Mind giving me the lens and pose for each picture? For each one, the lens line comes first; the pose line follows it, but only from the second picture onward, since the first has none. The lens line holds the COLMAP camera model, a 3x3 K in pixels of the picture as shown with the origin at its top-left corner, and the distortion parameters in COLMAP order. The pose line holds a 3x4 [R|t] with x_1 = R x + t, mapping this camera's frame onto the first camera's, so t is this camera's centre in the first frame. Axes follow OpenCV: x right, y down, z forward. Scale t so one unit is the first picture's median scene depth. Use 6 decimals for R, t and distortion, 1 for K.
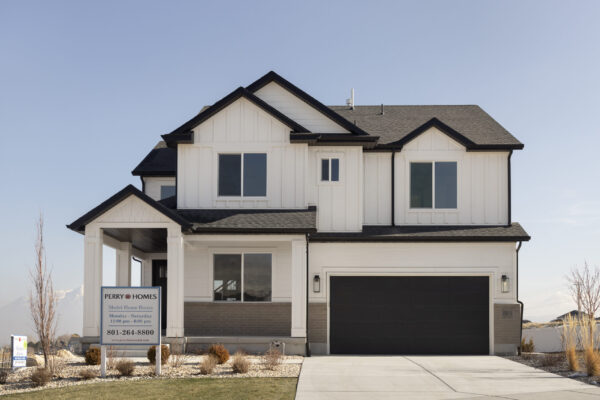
lens RADIAL K [[715.5, 0, 300.0], [0, 715.5, 199.5], [0, 0, 1]] dist [-0.020437, 0.000000]
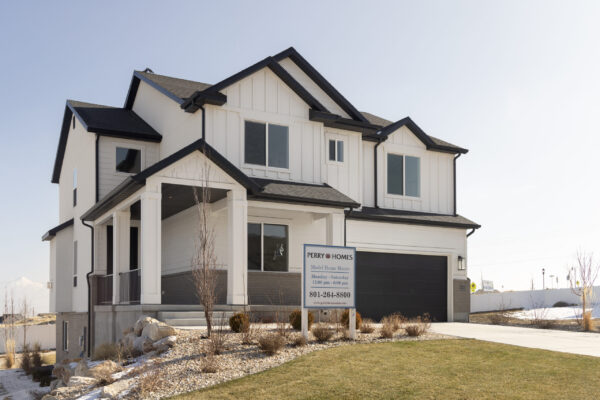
lens RADIAL K [[616.0, 0, 300.4], [0, 616.0, 216.6], [0, 0, 1]] dist [0.010808, 0.000000]
pose [[0.871527, 0.072156, 0.485009, -0.451705], [-0.084736, 0.996395, 0.004029, 0.058049], [-0.482970, -0.044609, 0.874500, 0.222294]]
